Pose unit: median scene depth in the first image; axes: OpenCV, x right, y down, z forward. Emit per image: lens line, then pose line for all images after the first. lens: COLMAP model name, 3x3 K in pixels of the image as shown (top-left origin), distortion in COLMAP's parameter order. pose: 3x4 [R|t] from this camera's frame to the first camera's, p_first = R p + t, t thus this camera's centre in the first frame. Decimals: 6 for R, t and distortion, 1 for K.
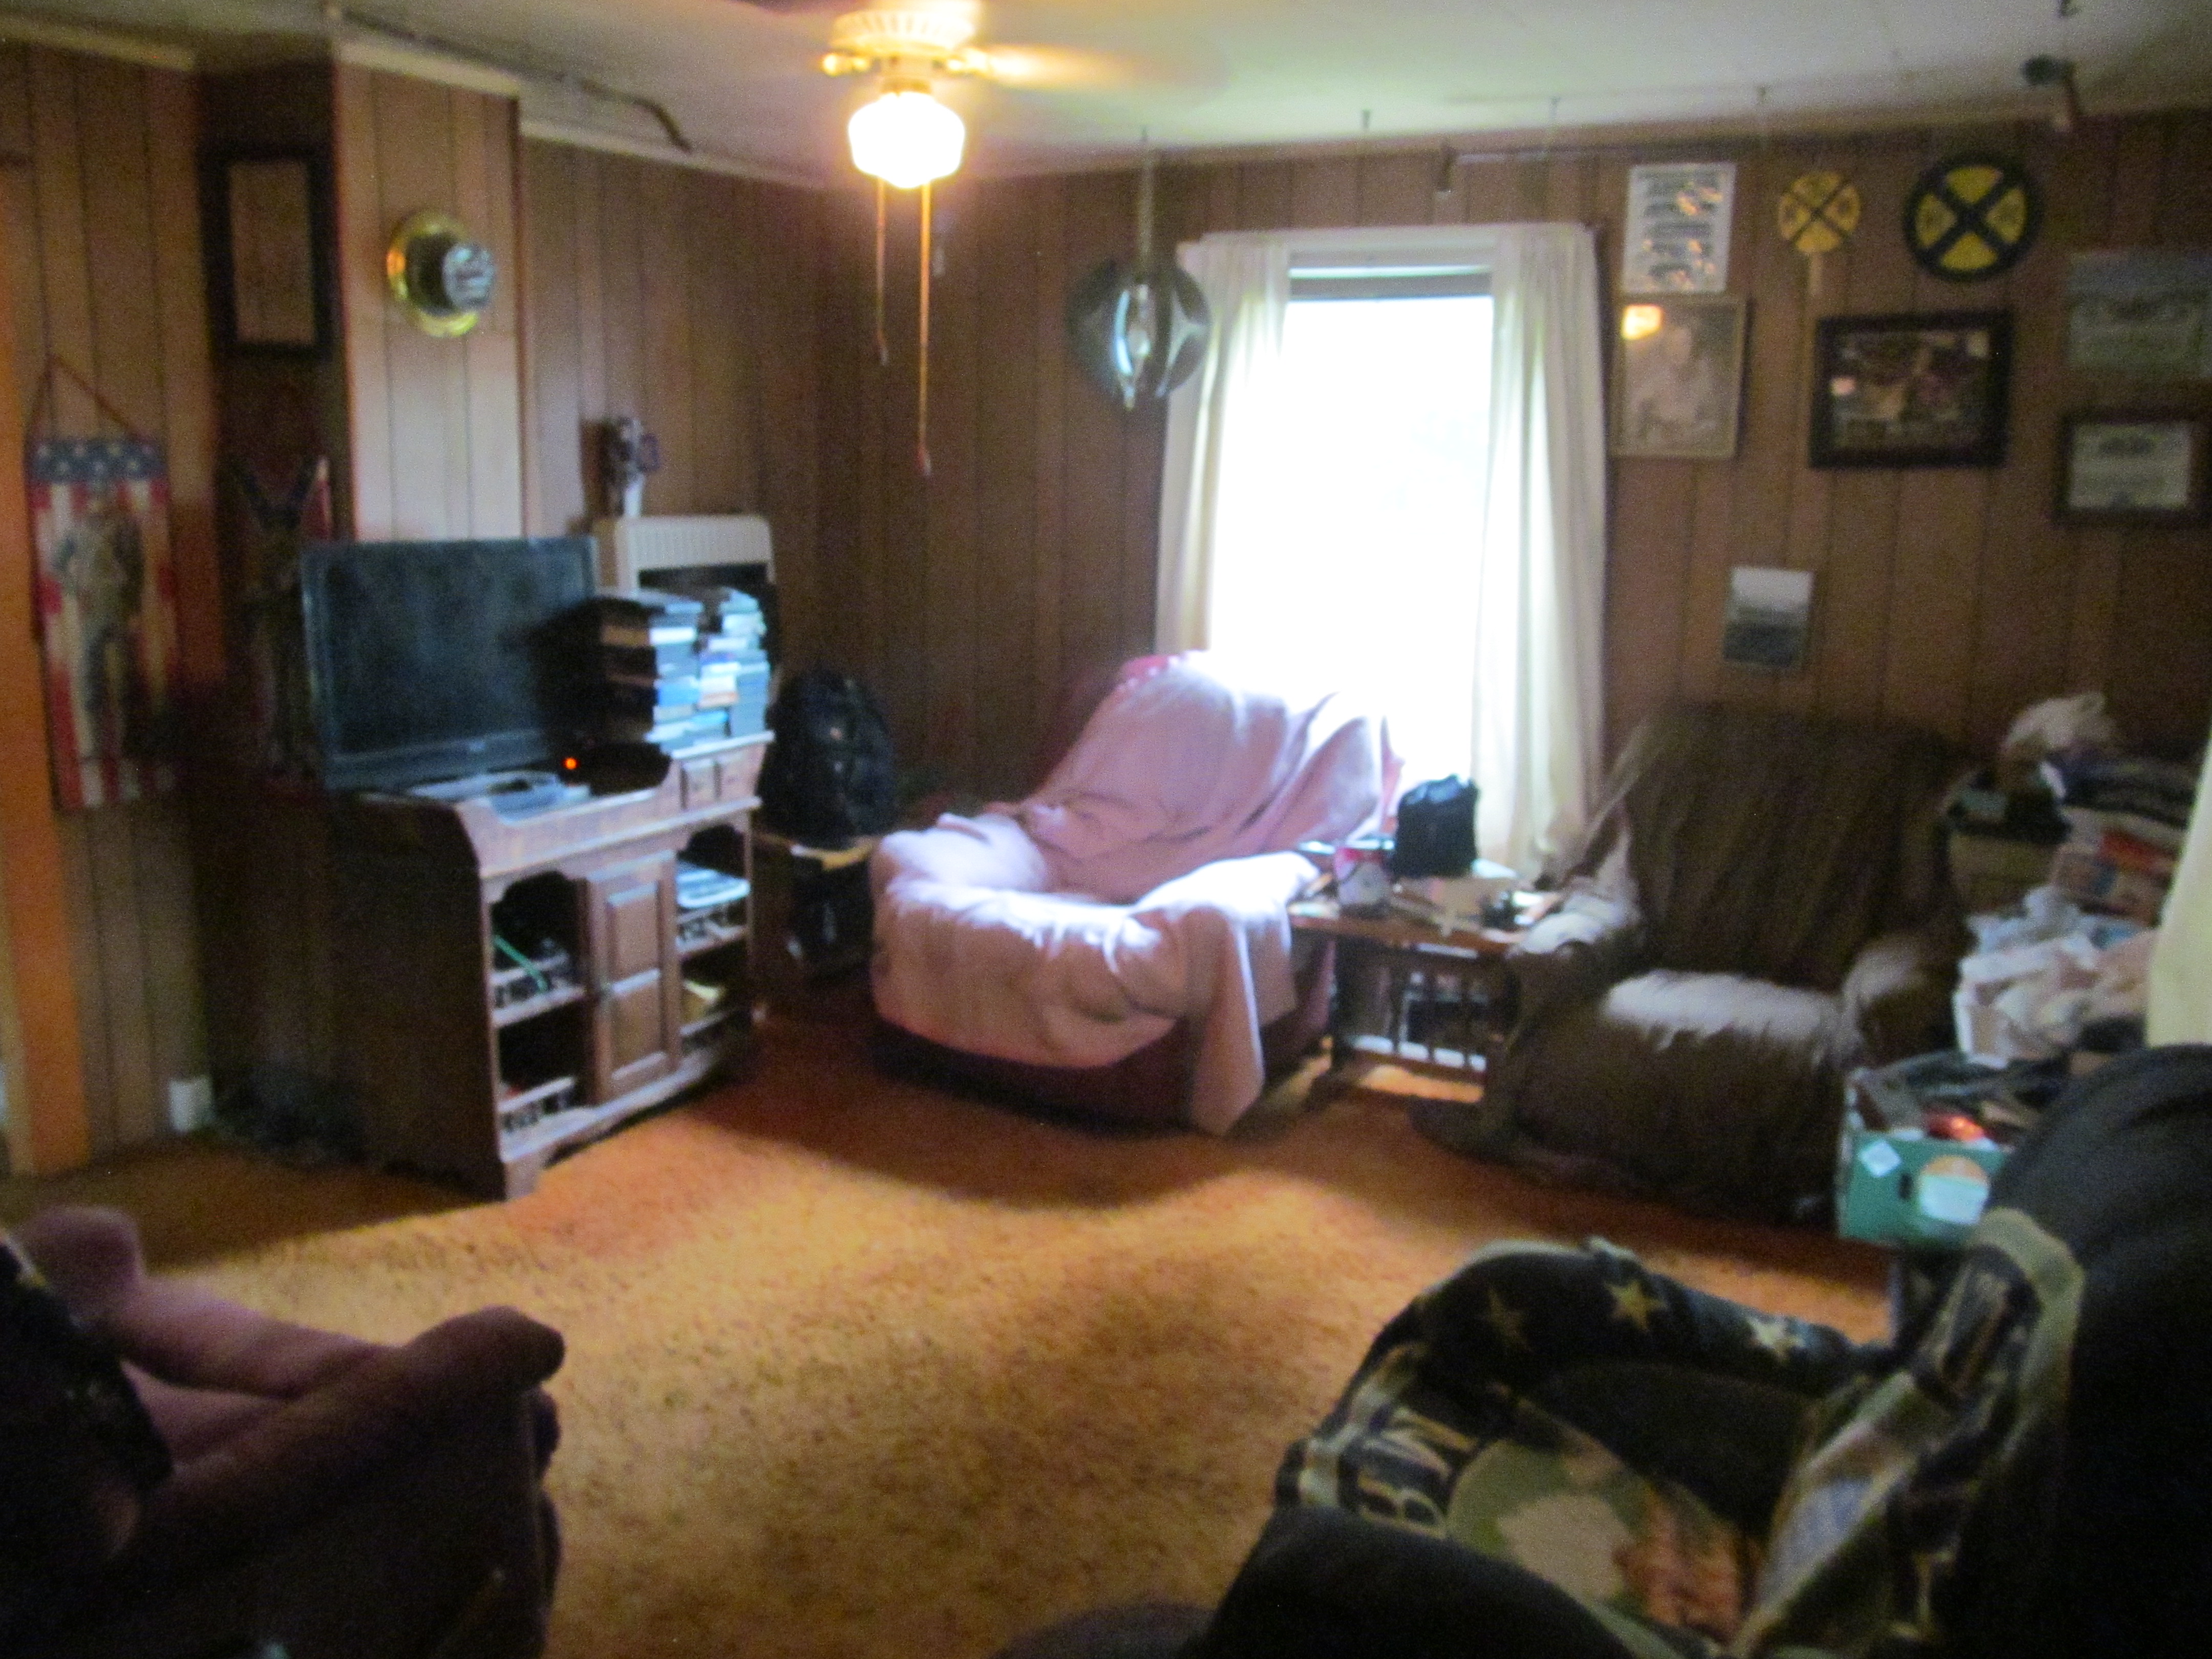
lens RADIAL K [[1819.5, 0, 1108.2], [0, 1819.5, 819.7], [0, 0, 1]] dist [-0.062220, 0.014586]
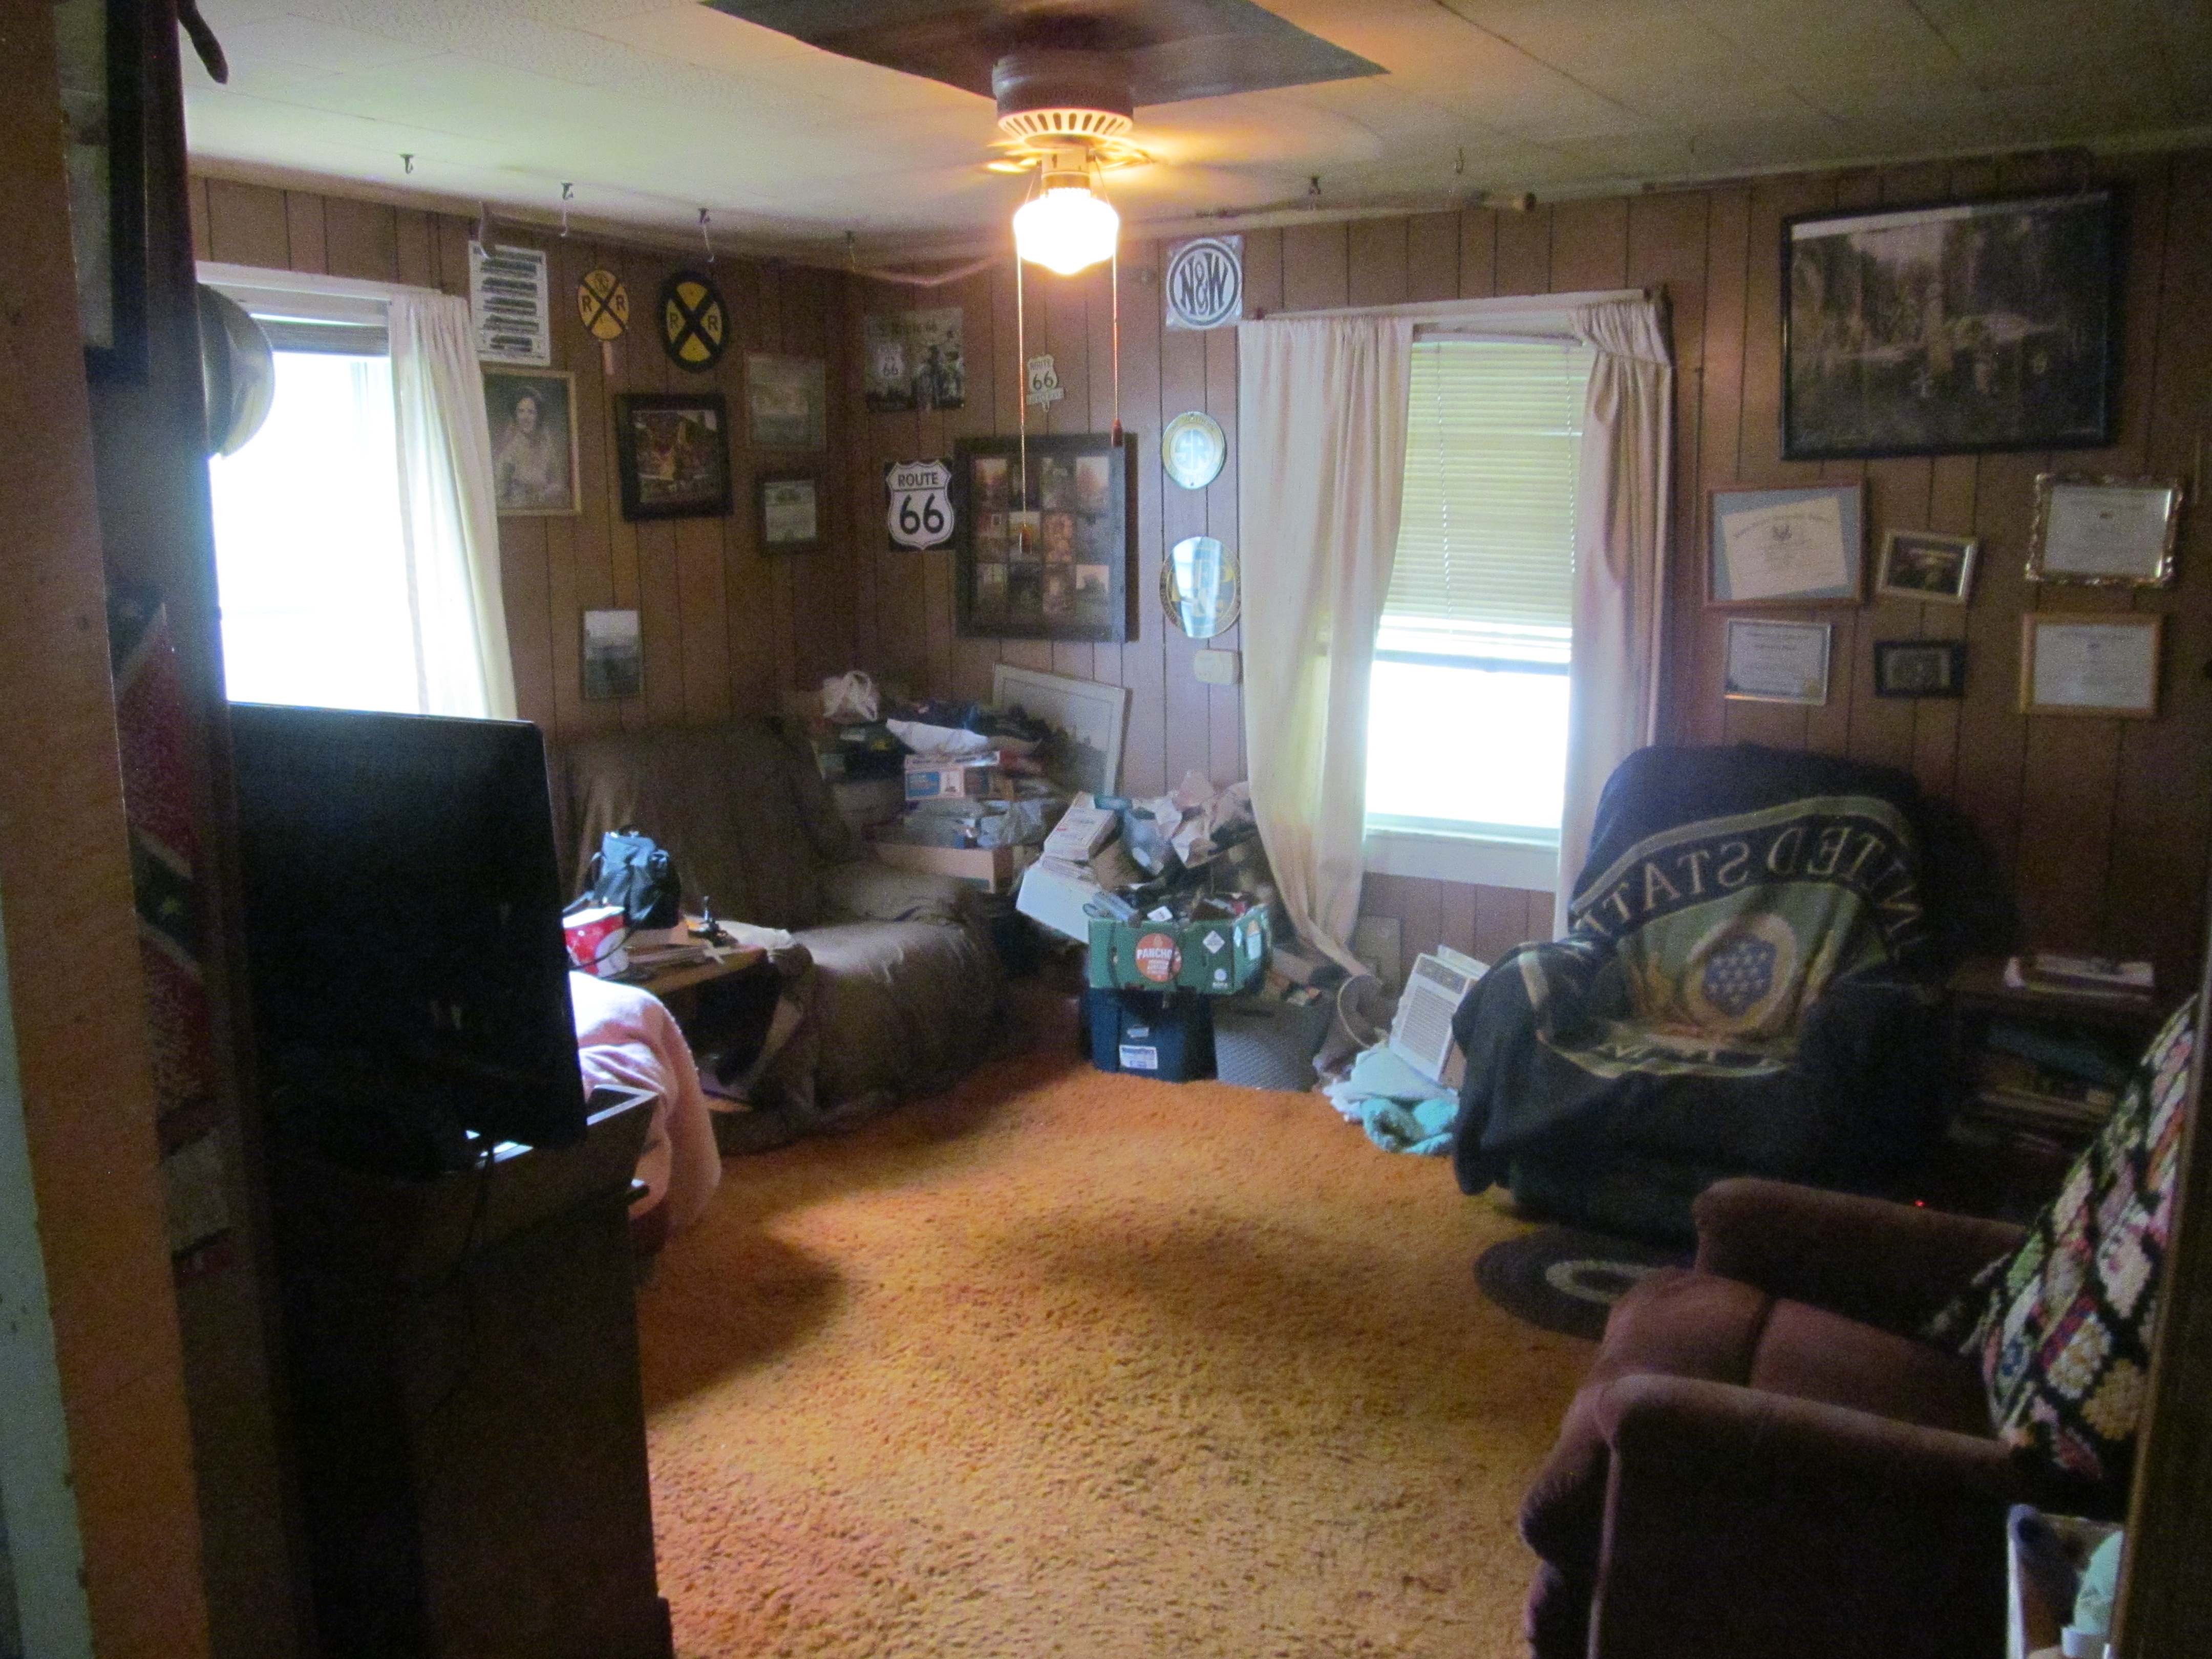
lens RADIAL K [[1819.5, 0, 1101.0], [0, 1819.5, 823.5], [0, 0, 1]] dist [-0.062220, 0.014586]
pose [[0.054831, -0.192503, 0.979763, -0.806524], [0.200718, 0.963334, 0.178042, -0.158122], [-0.978113, 0.186894, 0.091460, 0.643145]]
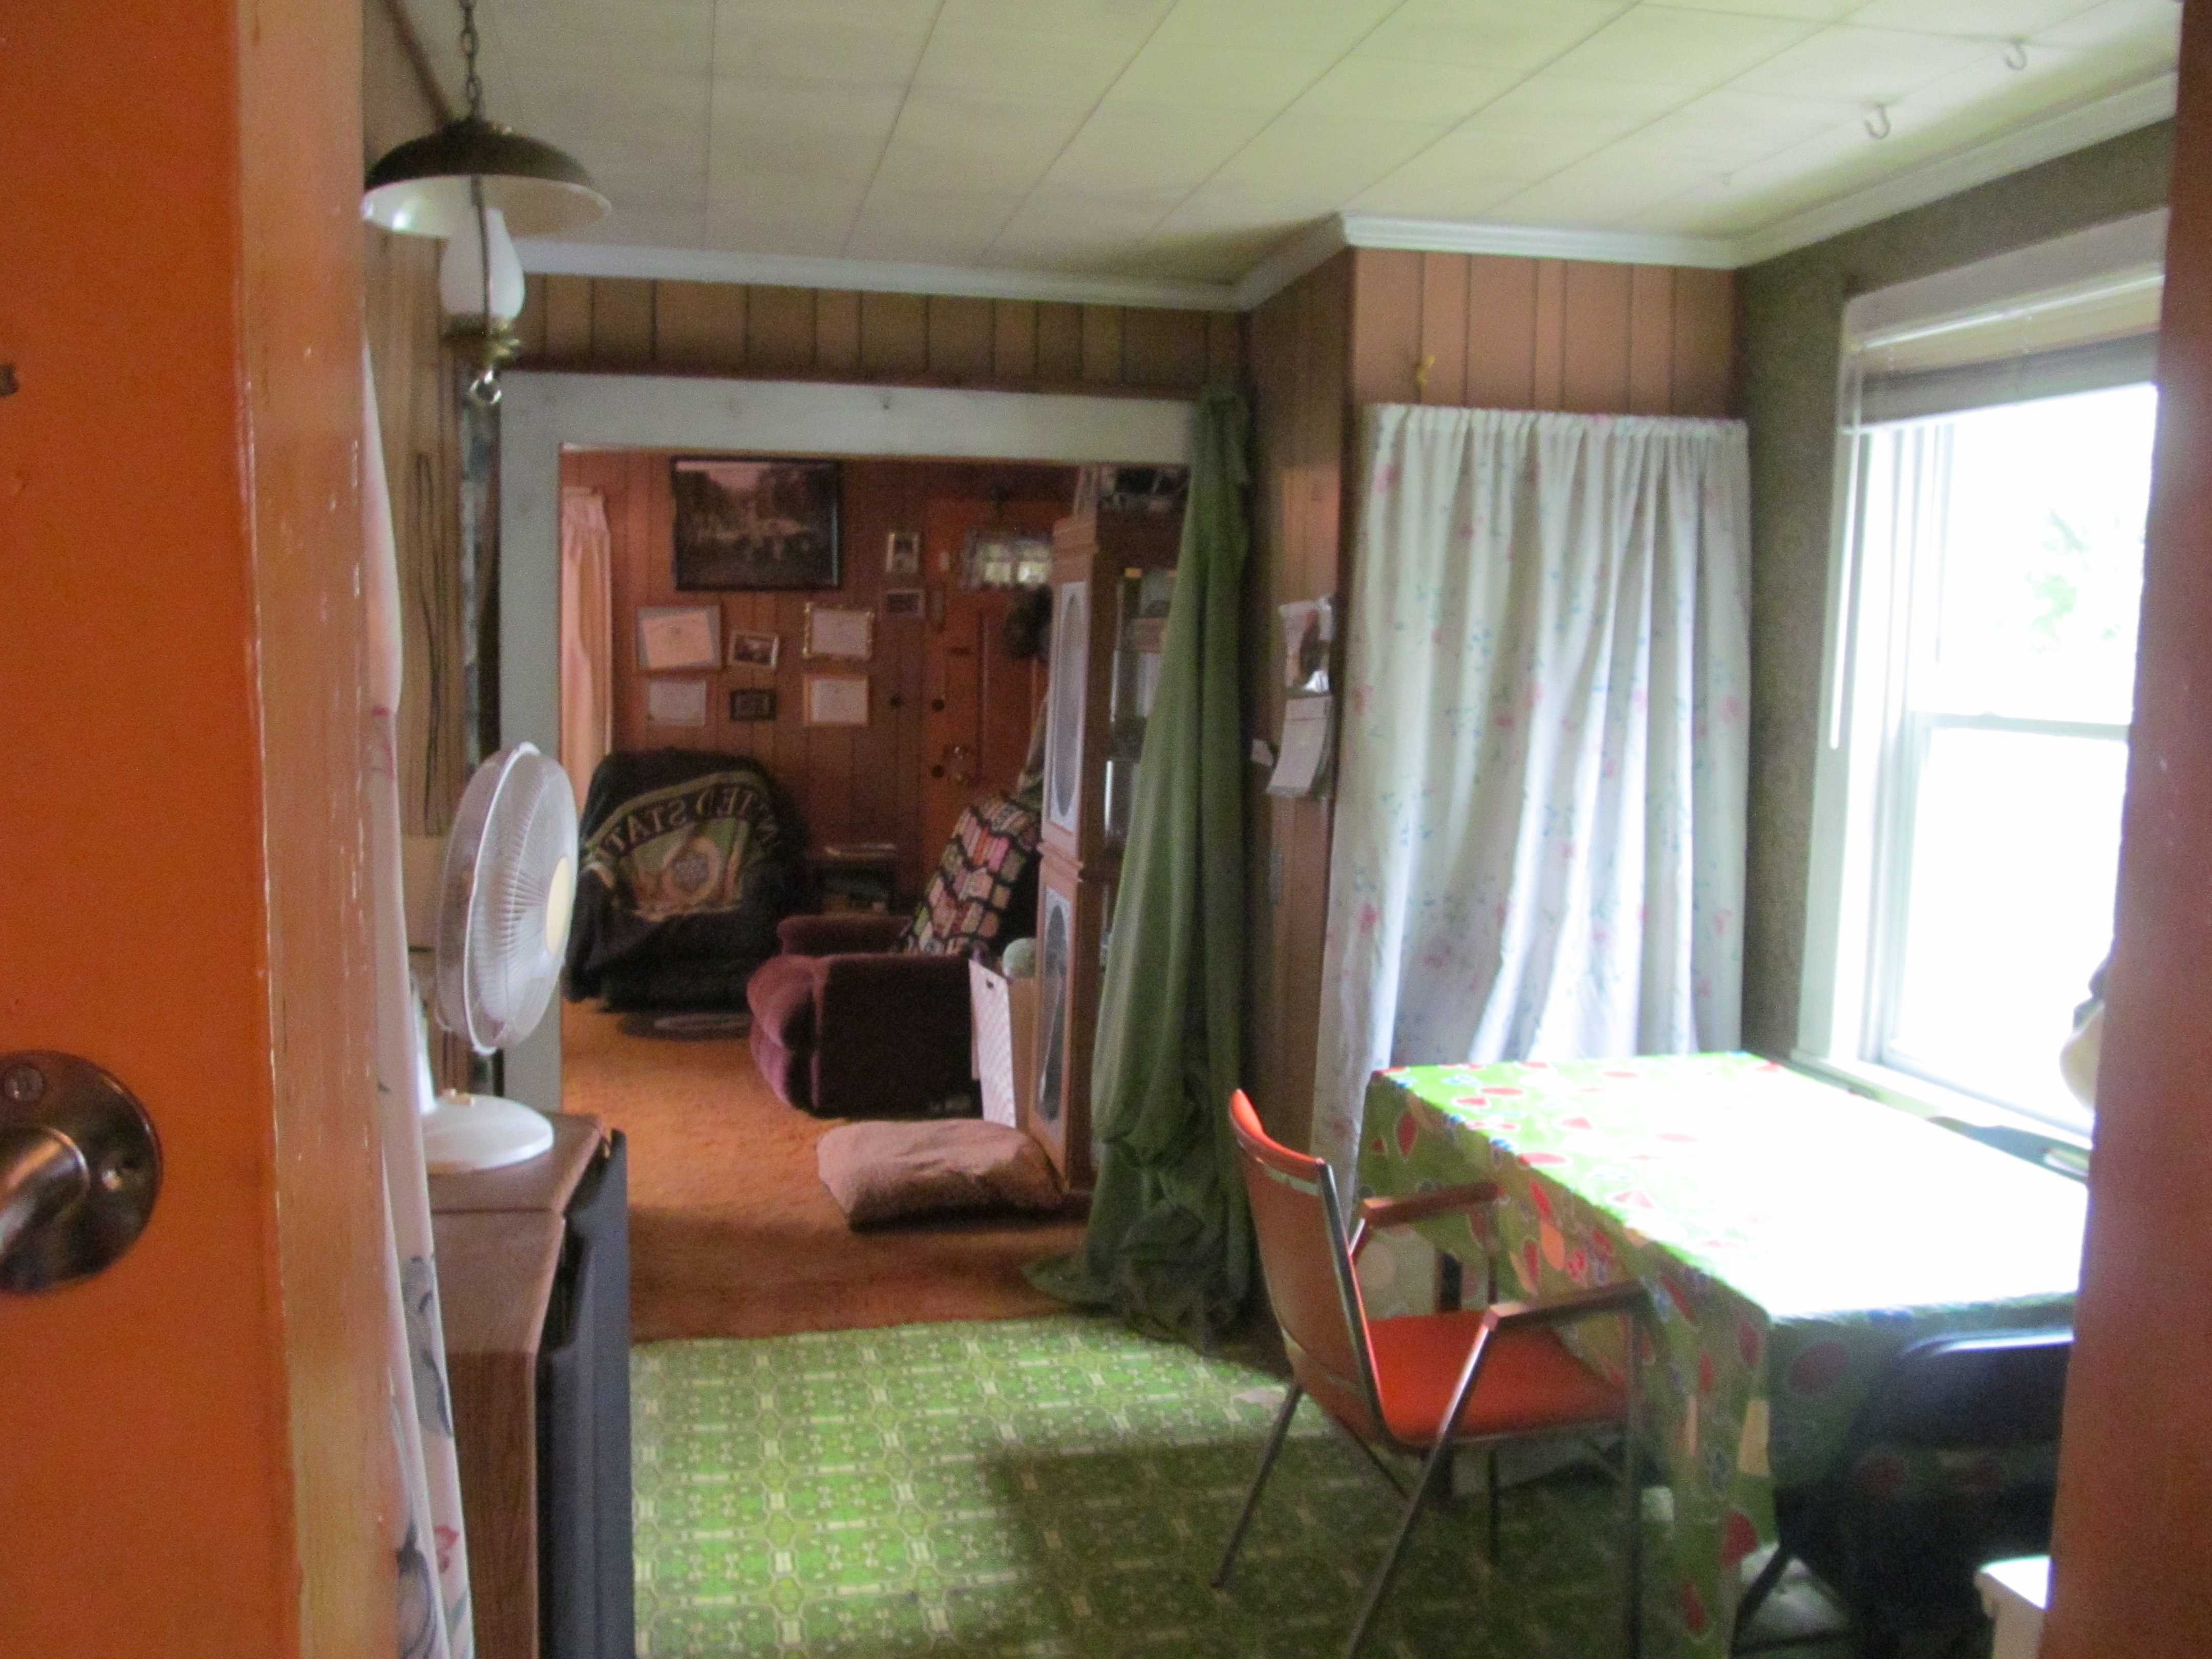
lens RADIAL K [[1819.5, 0, 1107.0], [0, 1819.5, 832.3], [0, 0, 1]] dist [-0.062220, 0.014586]
pose [[-0.683269, -0.120006, 0.720237, -1.523481], [0.096680, 0.962847, 0.252147, -0.307848], [-0.723738, 0.241917, -0.646282, 1.376762]]
